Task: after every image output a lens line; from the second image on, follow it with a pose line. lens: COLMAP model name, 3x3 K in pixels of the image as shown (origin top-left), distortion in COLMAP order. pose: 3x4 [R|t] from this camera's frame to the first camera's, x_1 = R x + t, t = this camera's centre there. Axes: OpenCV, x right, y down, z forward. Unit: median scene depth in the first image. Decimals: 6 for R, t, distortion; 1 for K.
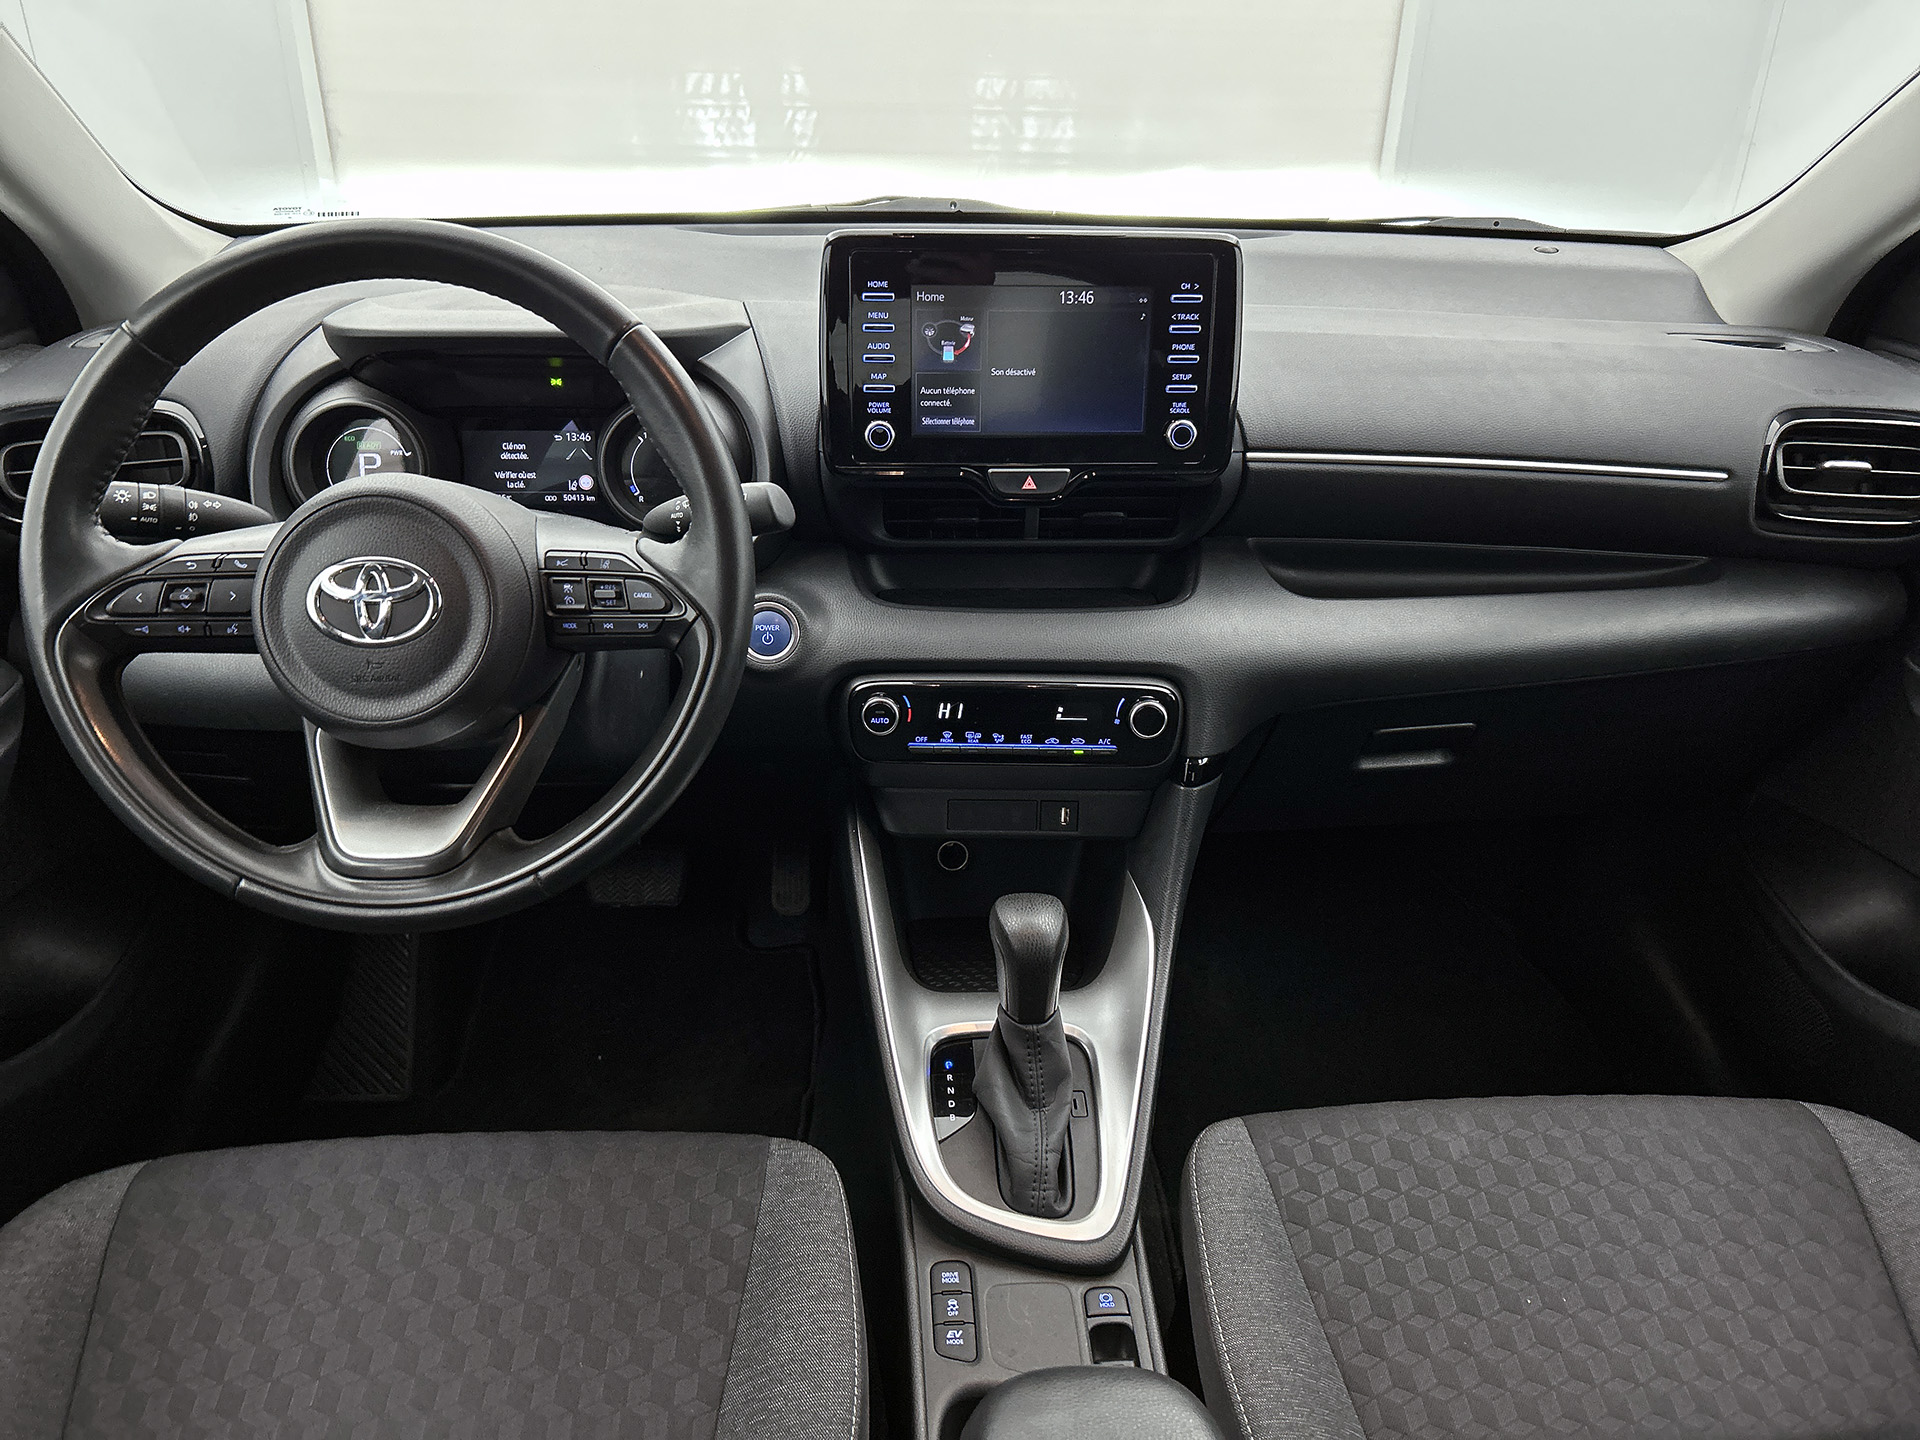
lens RADIAL K [[1466.0, 0, 960.0], [0, 1466.0, 720.0], [0, 0, 1]] dist [0.052250, -0.055020]
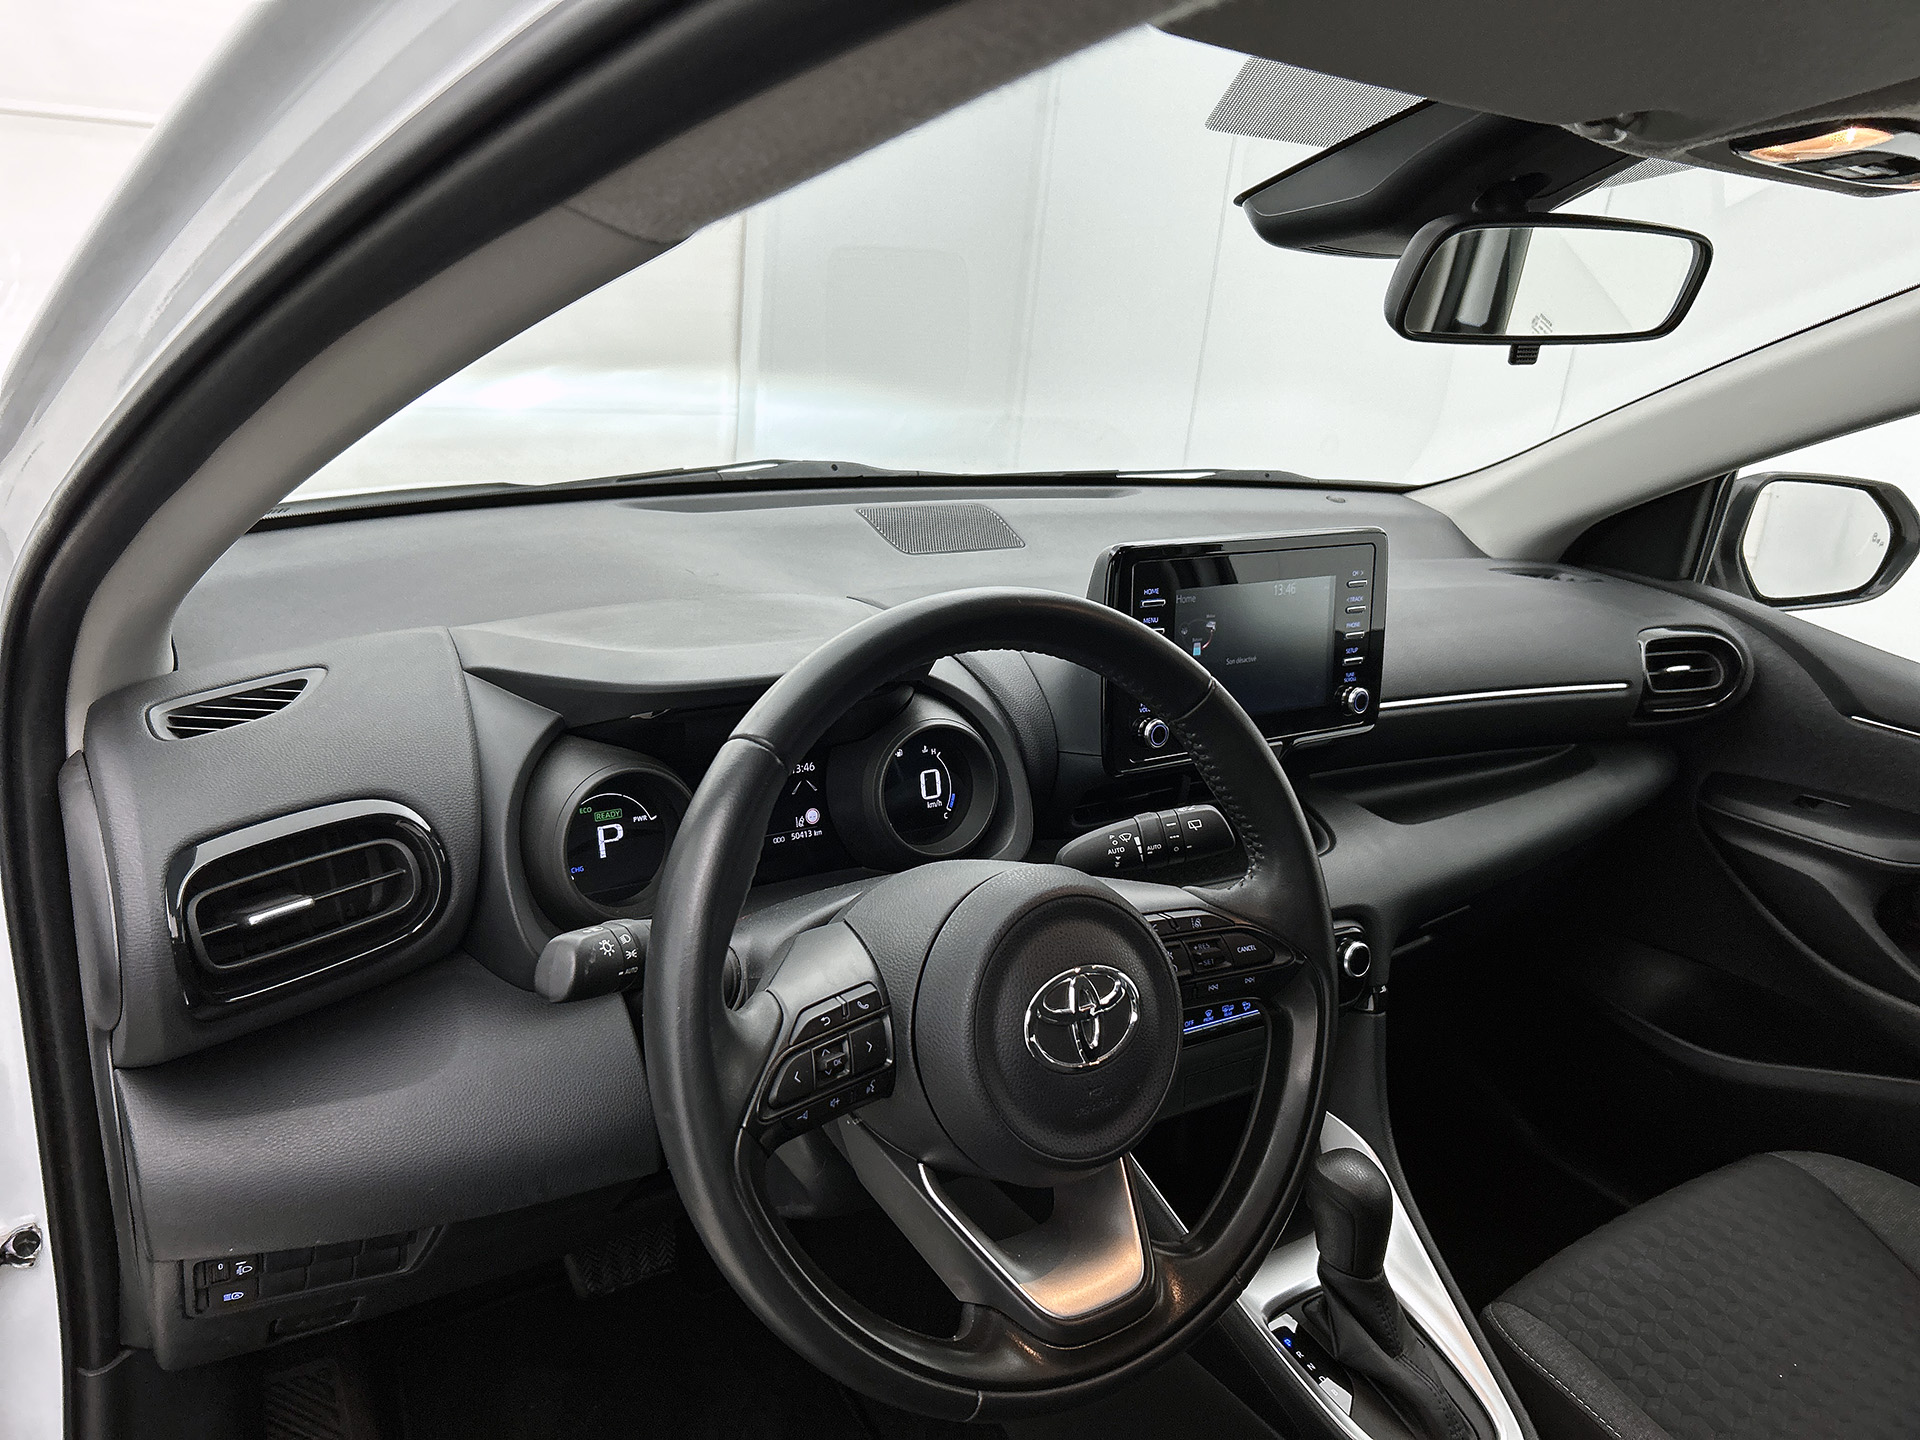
lens RADIAL K [[1467.2, 0, 997.6], [0, 1467.2, 688.0], [0, 0, 1]] dist [0.138893, -0.249535]
pose [[0.841444, -0.100505, 0.530914, -0.814926], [0.164609, 0.983526, -0.074701, -0.198603], [-0.514660, 0.150250, 0.844127, 0.230084]]
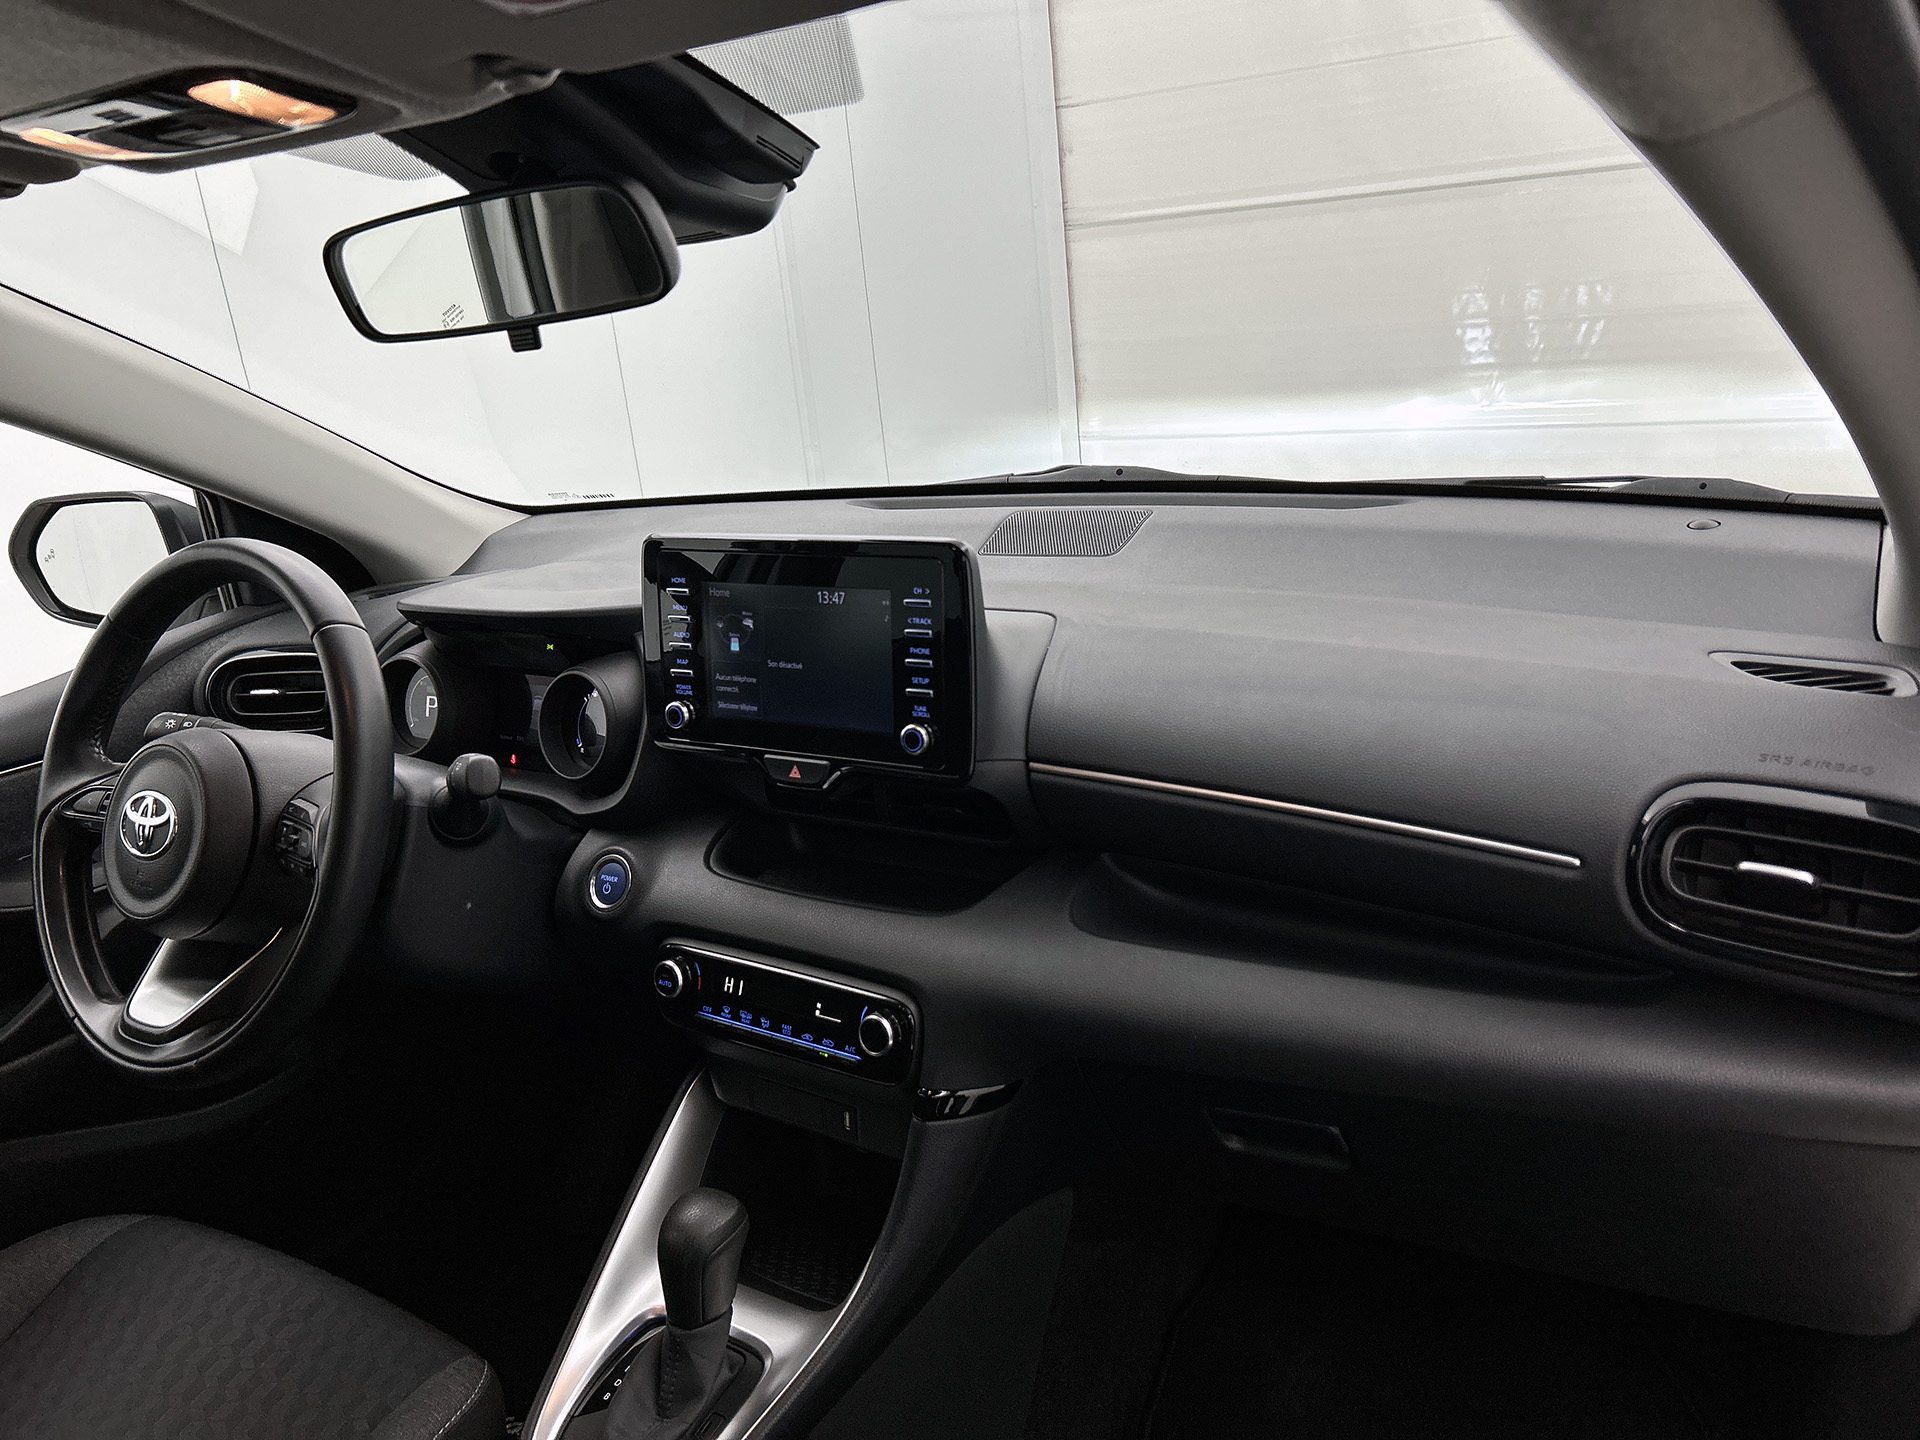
lens RADIAL K [[1467.2, 0, 997.6], [0, 1467.2, 688.0], [0, 0, 1]] dist [0.138893, -0.249535]
pose [[0.821290, 0.070839, -0.566095, 0.884229], [-0.152332, 0.983465, -0.097936, -0.171088], [0.549797, 0.166668, 0.818501, 0.293706]]
